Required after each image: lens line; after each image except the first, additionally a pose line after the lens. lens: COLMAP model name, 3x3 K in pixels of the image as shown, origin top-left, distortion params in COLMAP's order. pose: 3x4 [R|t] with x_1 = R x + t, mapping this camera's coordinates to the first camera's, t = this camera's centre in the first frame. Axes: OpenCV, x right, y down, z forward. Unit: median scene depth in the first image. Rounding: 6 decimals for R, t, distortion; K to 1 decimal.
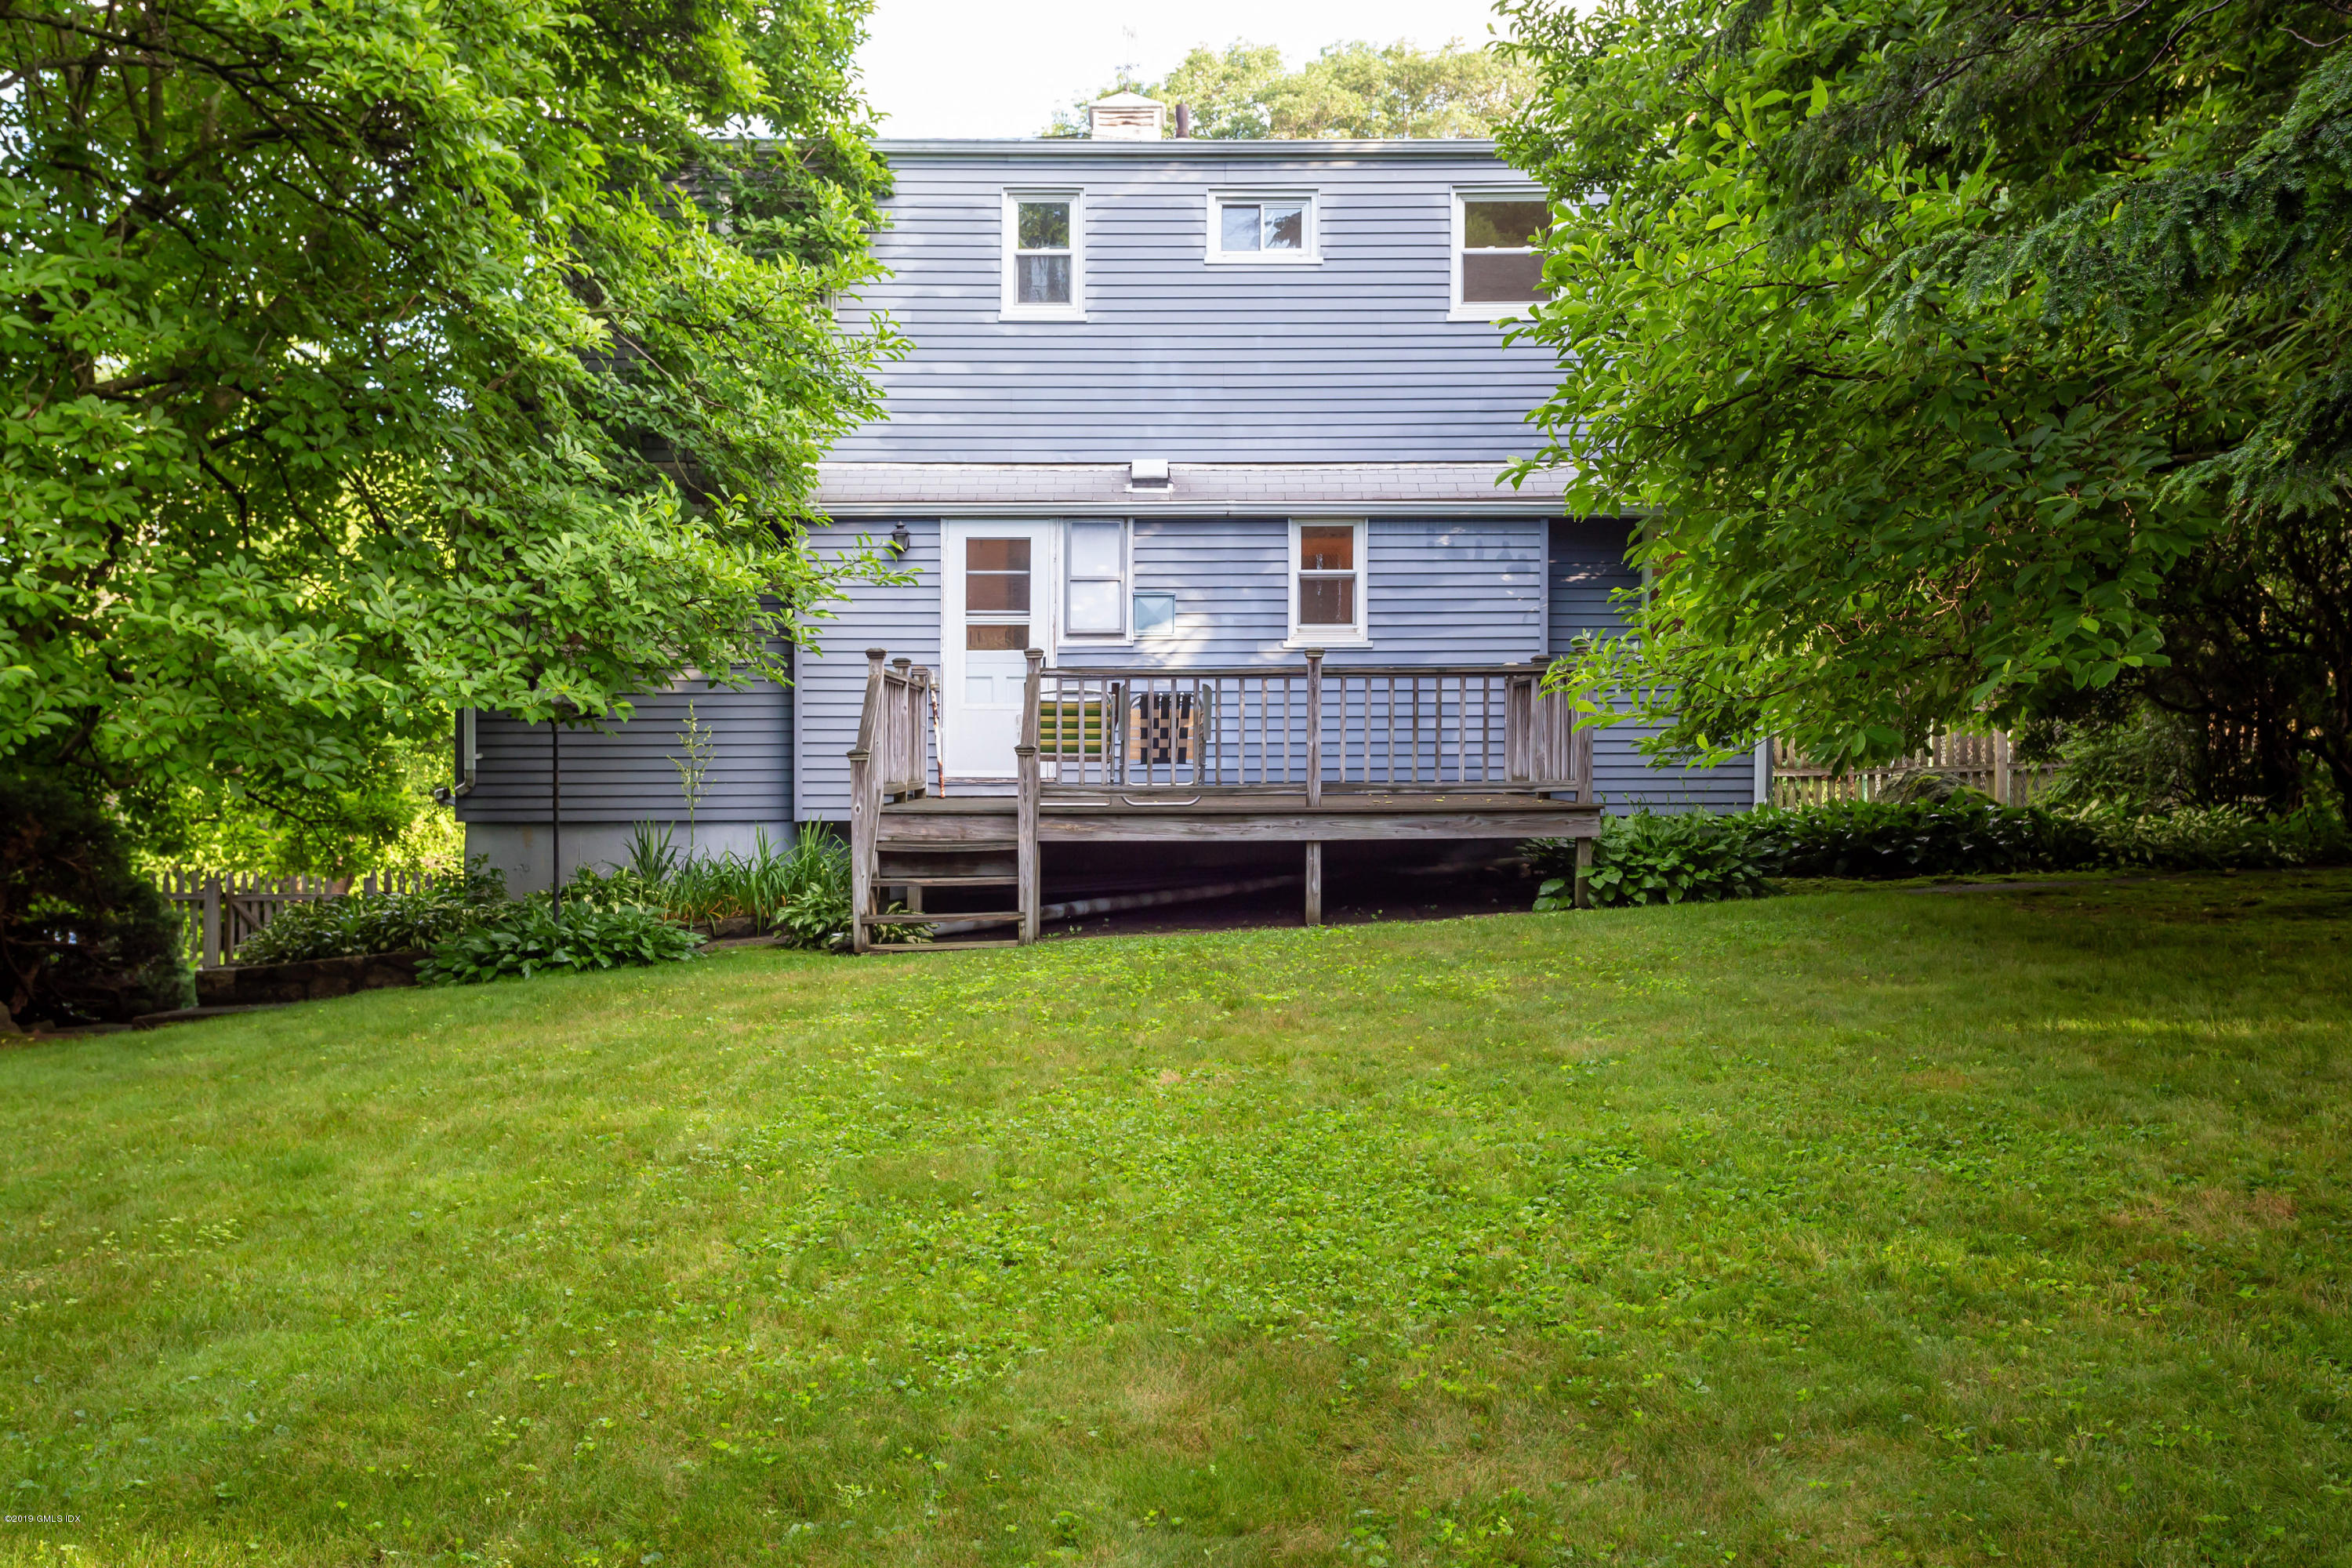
lens RADIAL K [[2267.8, 0, 1167.1], [0, 2267.8, 742.4], [0, 0, 1]] dist [0.009078, -0.005554]
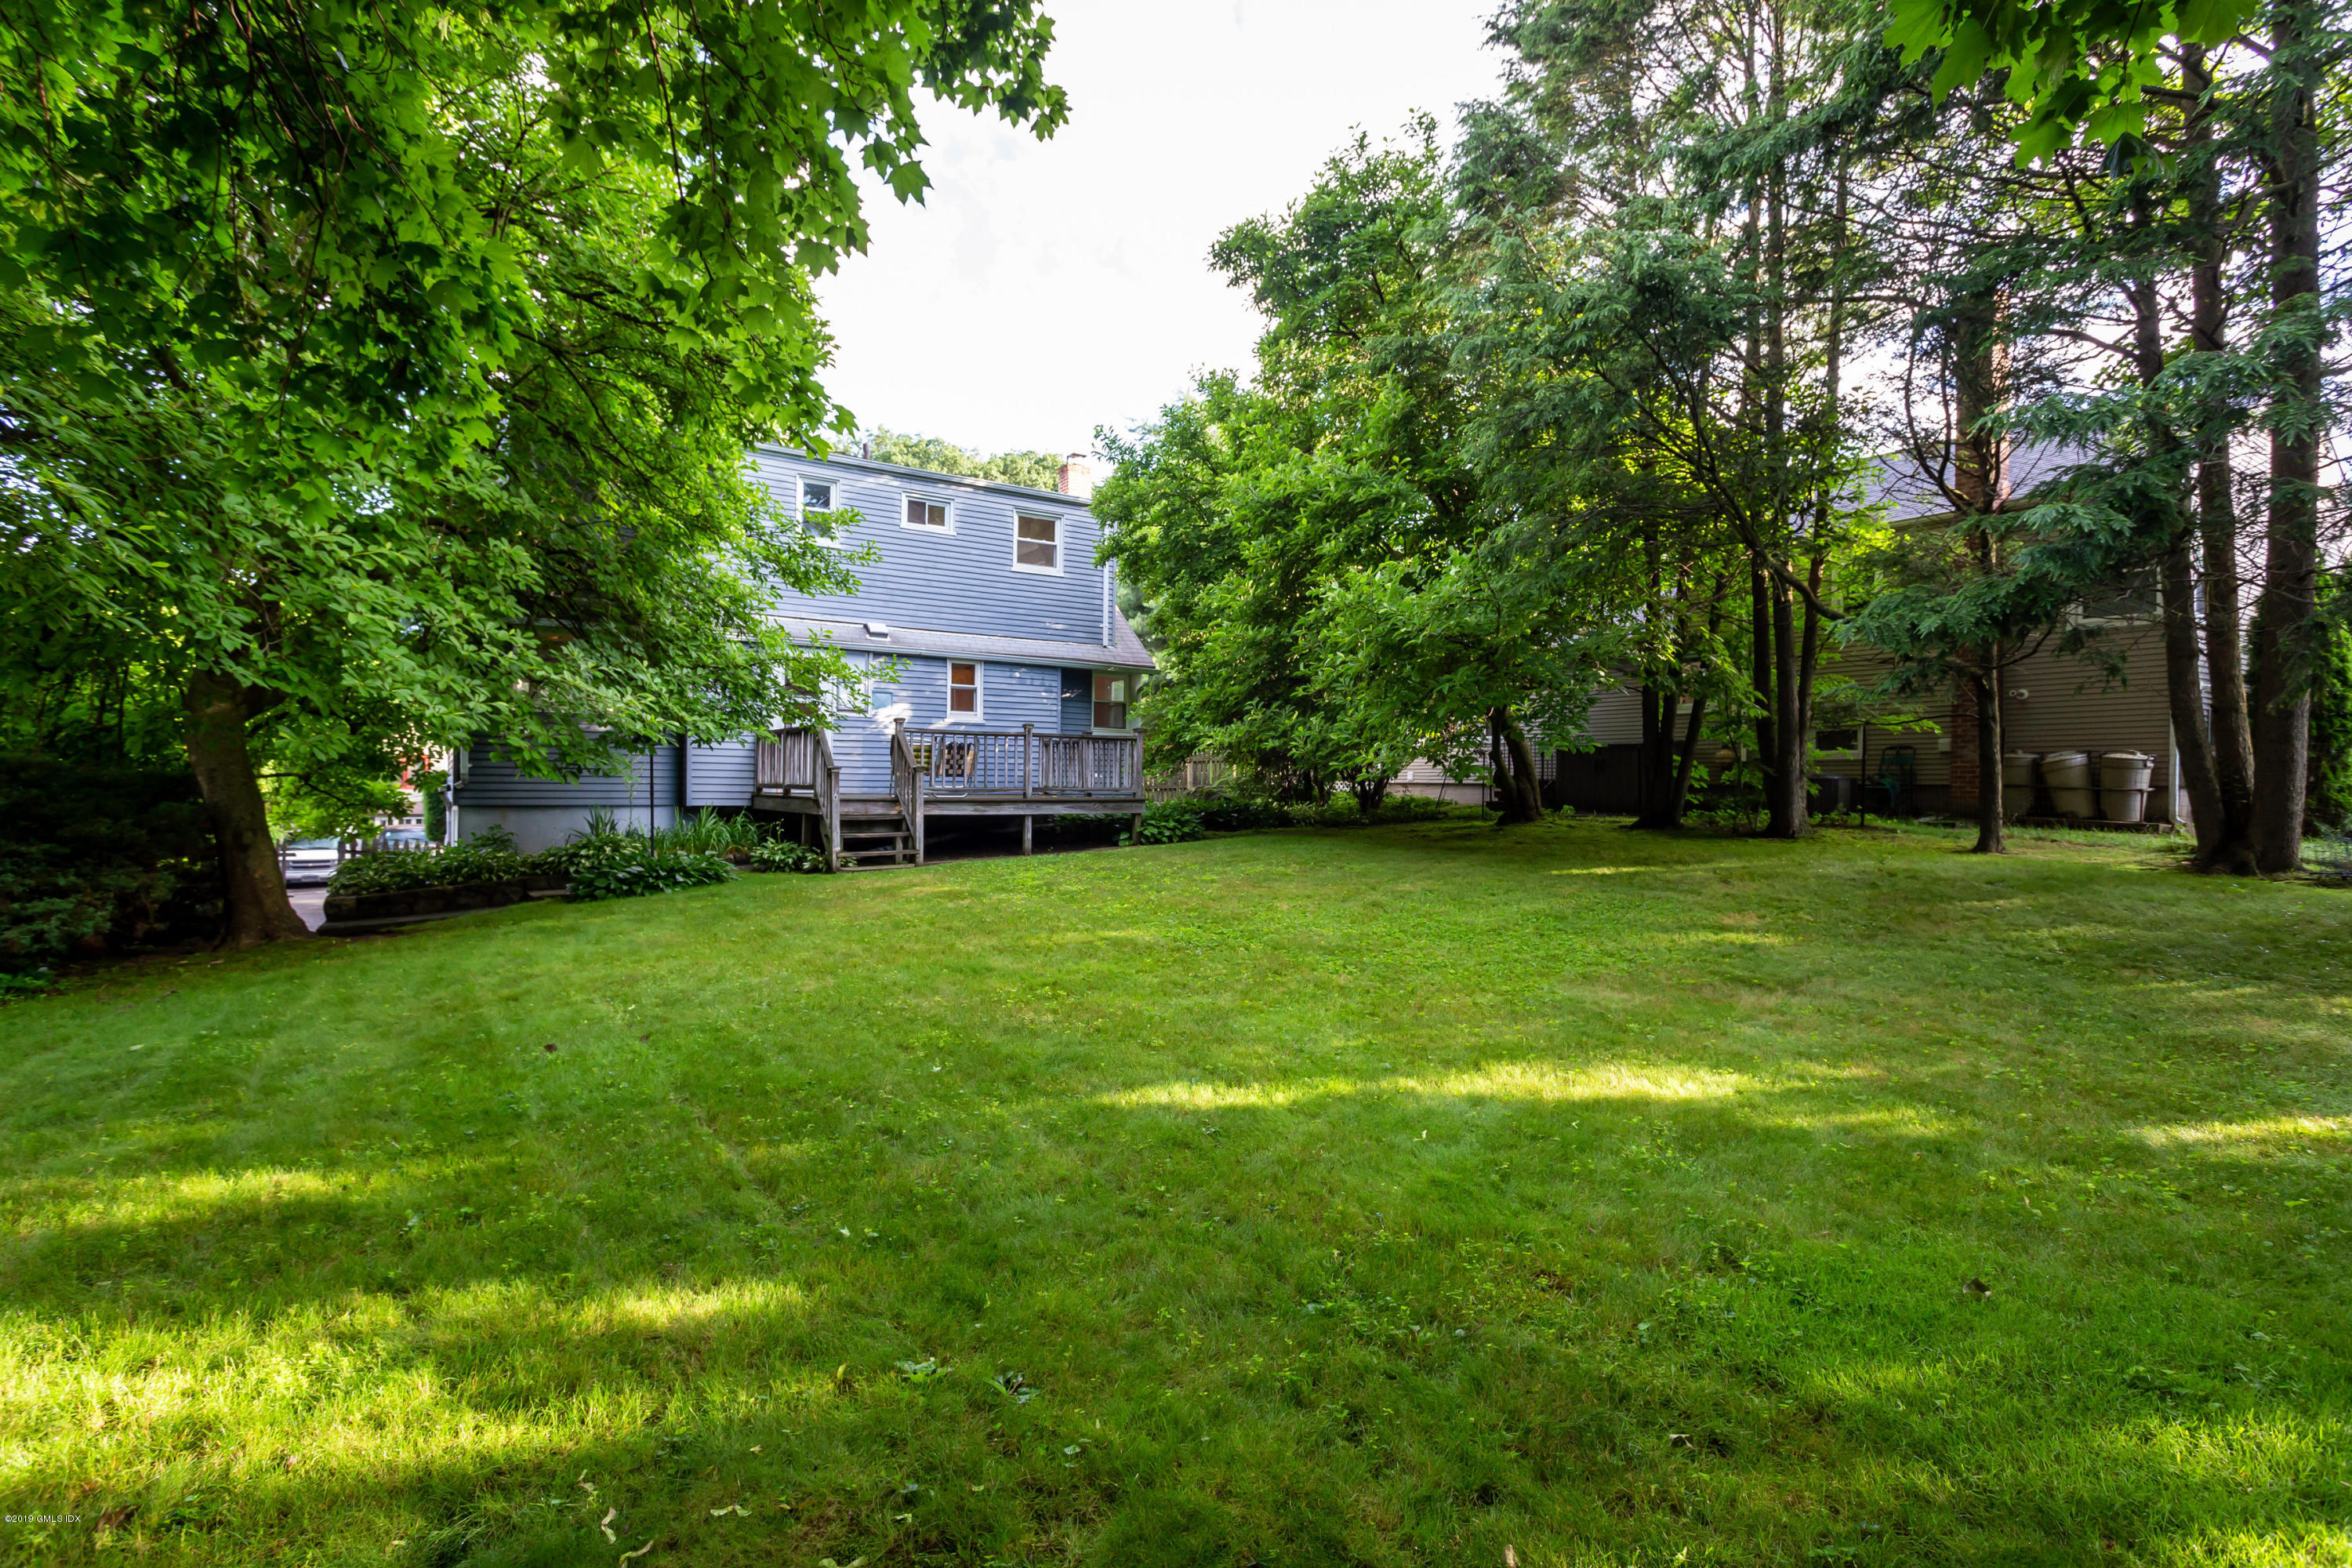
lens RADIAL K [[1167.7, 0, 1187.5], [0, 1167.7, 773.0], [0, 0, 1]] dist [-0.001195, 0.002218]
pose [[0.824671, 0.020221, 0.565251, -0.397008], [-0.021152, 0.999764, -0.004905, 0.005620], [-0.565216, -0.007911, 0.824905, 0.006405]]
